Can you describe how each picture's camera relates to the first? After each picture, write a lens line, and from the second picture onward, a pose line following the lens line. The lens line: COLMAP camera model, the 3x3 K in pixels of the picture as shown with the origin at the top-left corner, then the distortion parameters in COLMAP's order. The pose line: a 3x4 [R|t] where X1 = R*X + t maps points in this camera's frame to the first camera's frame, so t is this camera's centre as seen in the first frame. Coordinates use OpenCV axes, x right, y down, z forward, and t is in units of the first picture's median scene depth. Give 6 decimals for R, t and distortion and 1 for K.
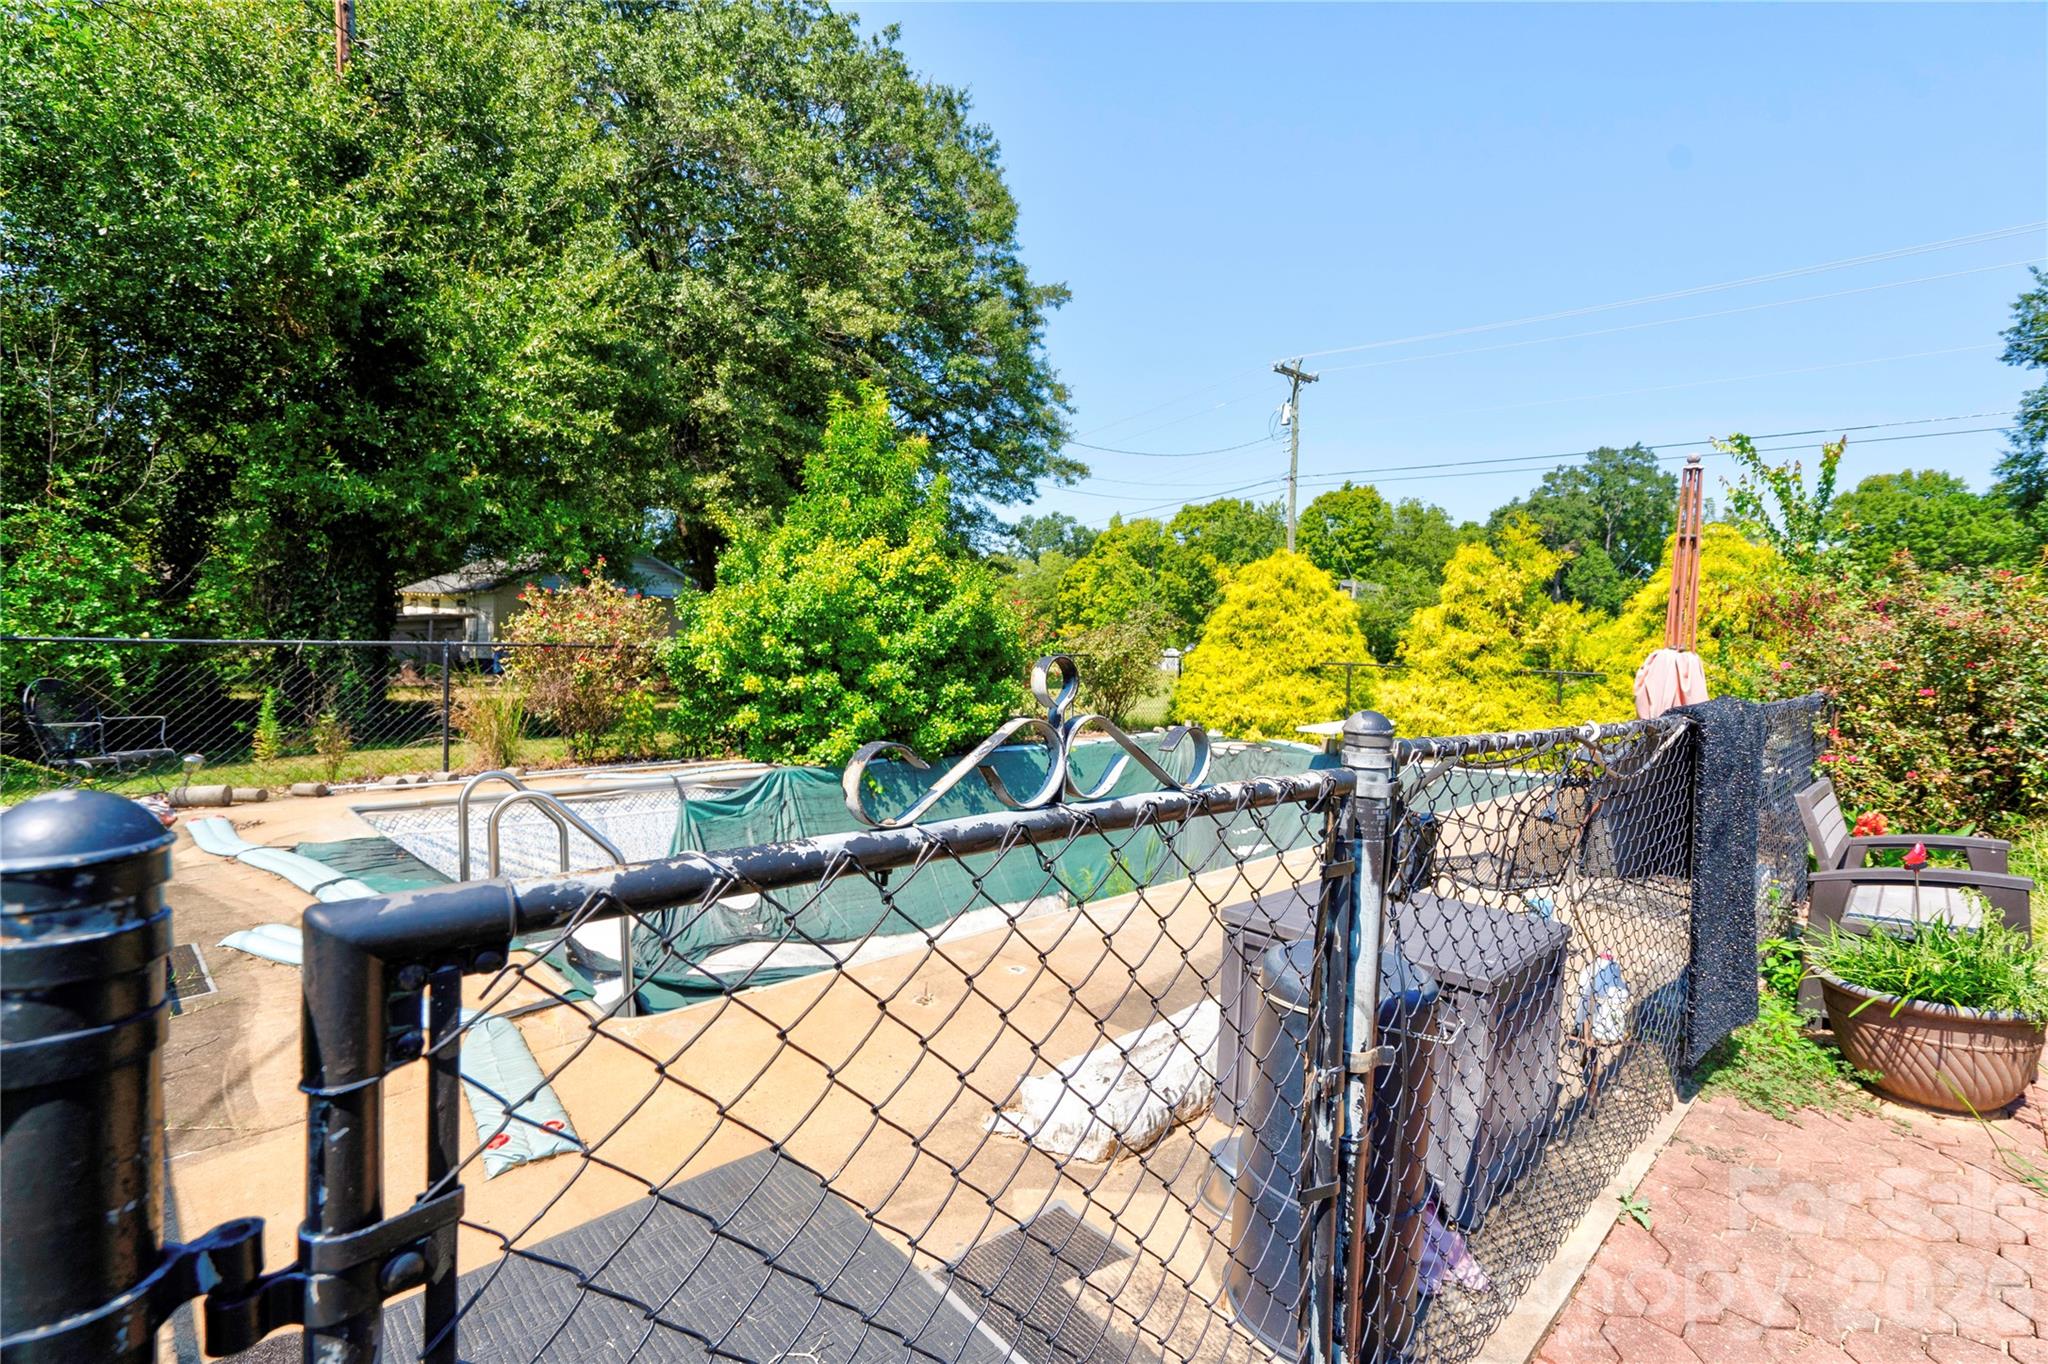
lens RADIAL K [[934.6, 0, 1014.3], [0, 934.6, 674.8], [0, 0, 1]] dist [-0.011616, 0.017329]
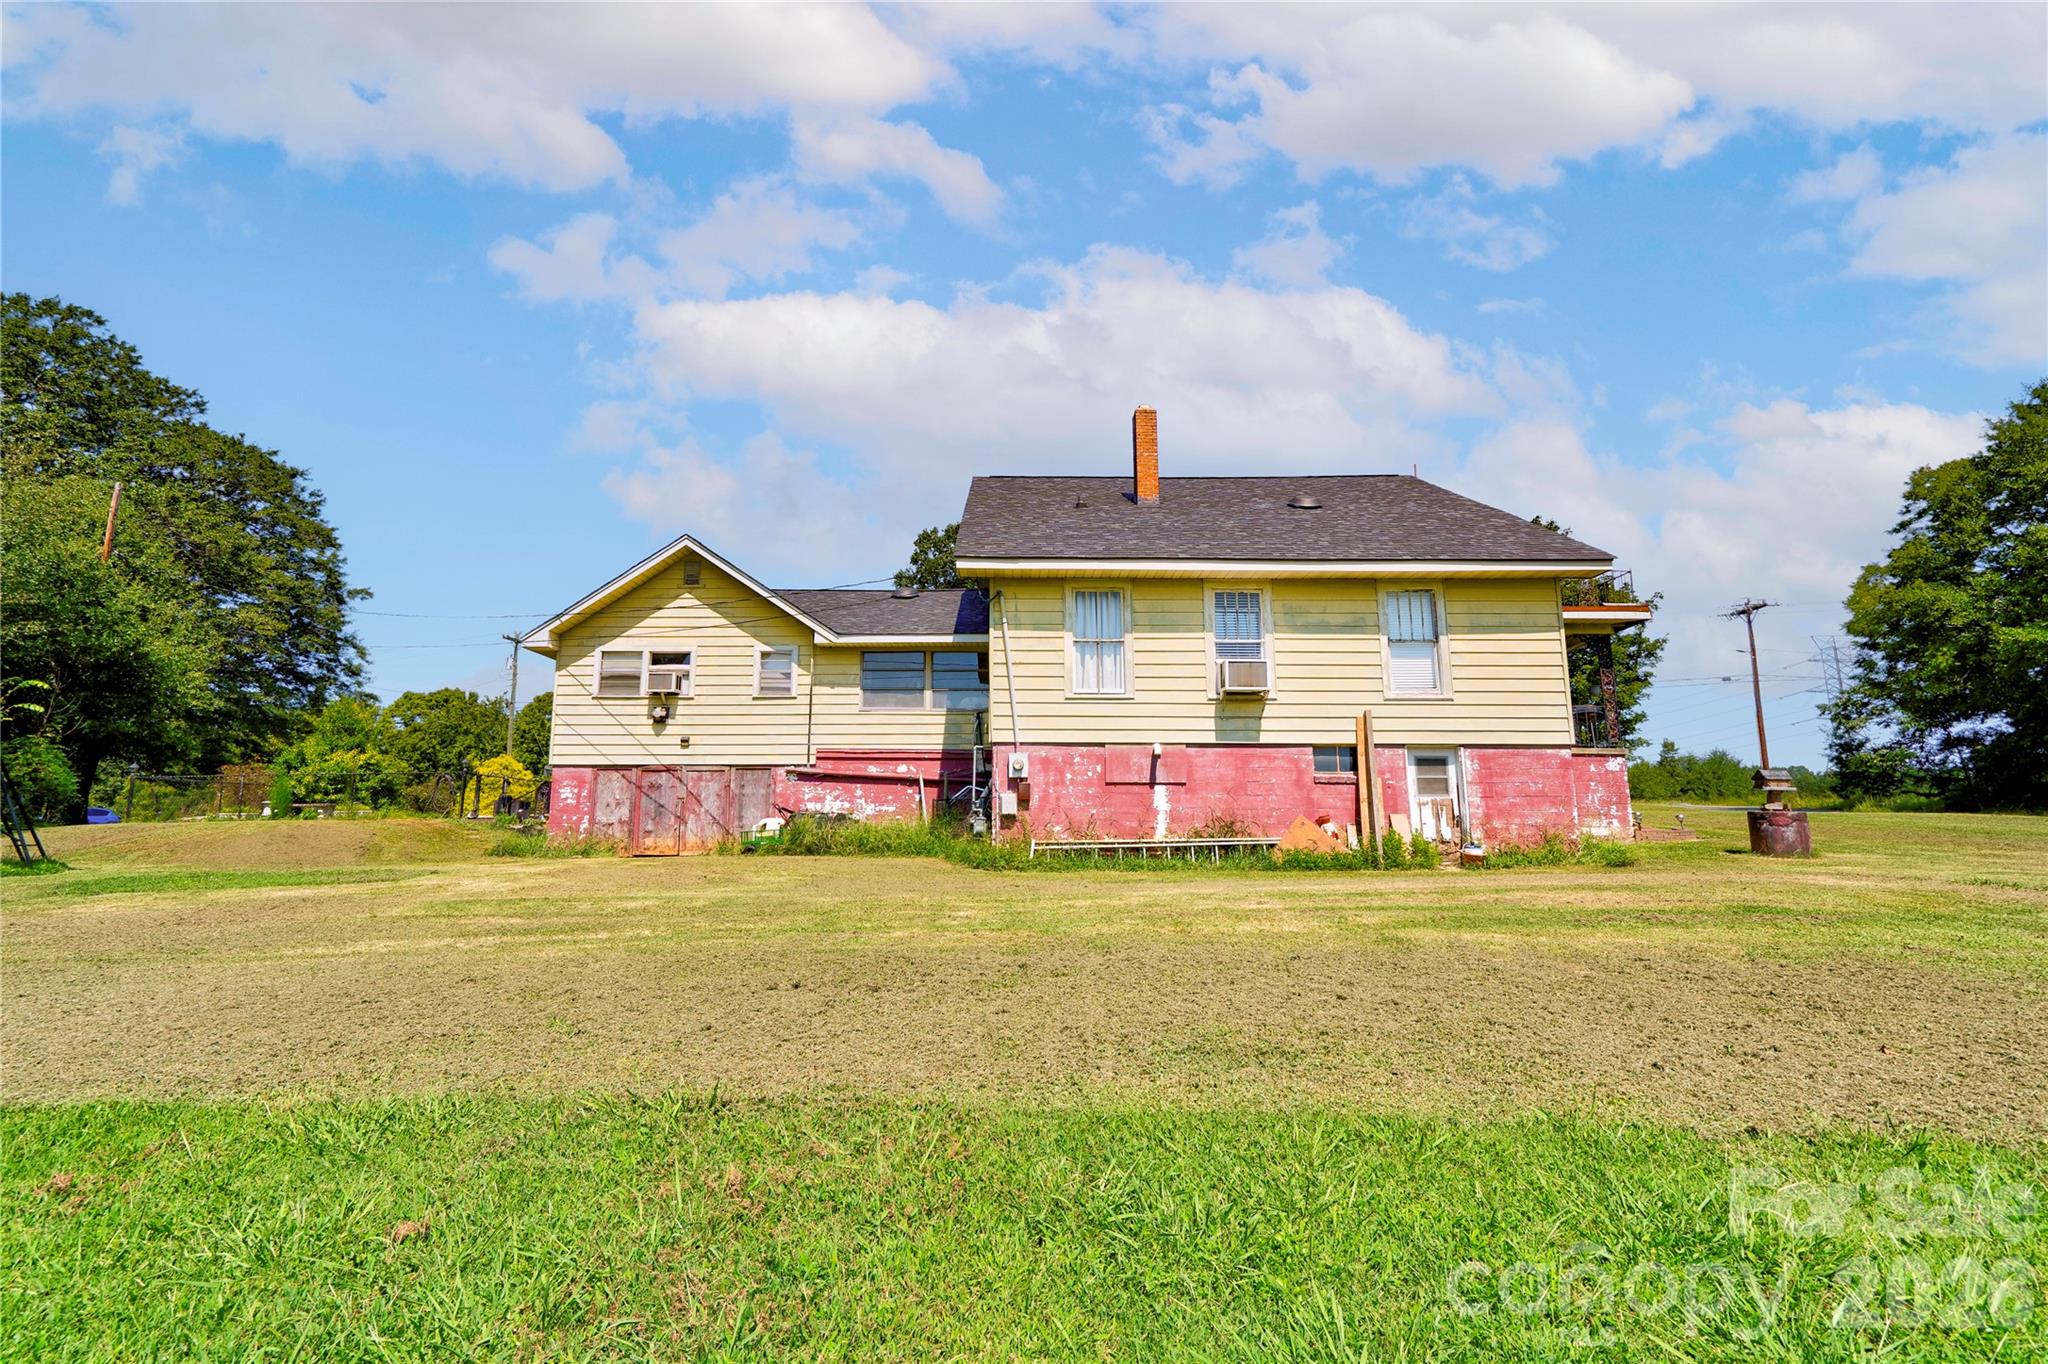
lens RADIAL K [[934.6, 0, 1014.3], [0, 934.6, 674.8], [0, 0, 1]] dist [-0.011616, 0.017329]
pose [[0.712873, 0.083164, 0.696345, -0.081801], [0.055230, 0.983202, -0.173964, 0.027743], [-0.699115, 0.162474, 0.696305, -0.285954]]
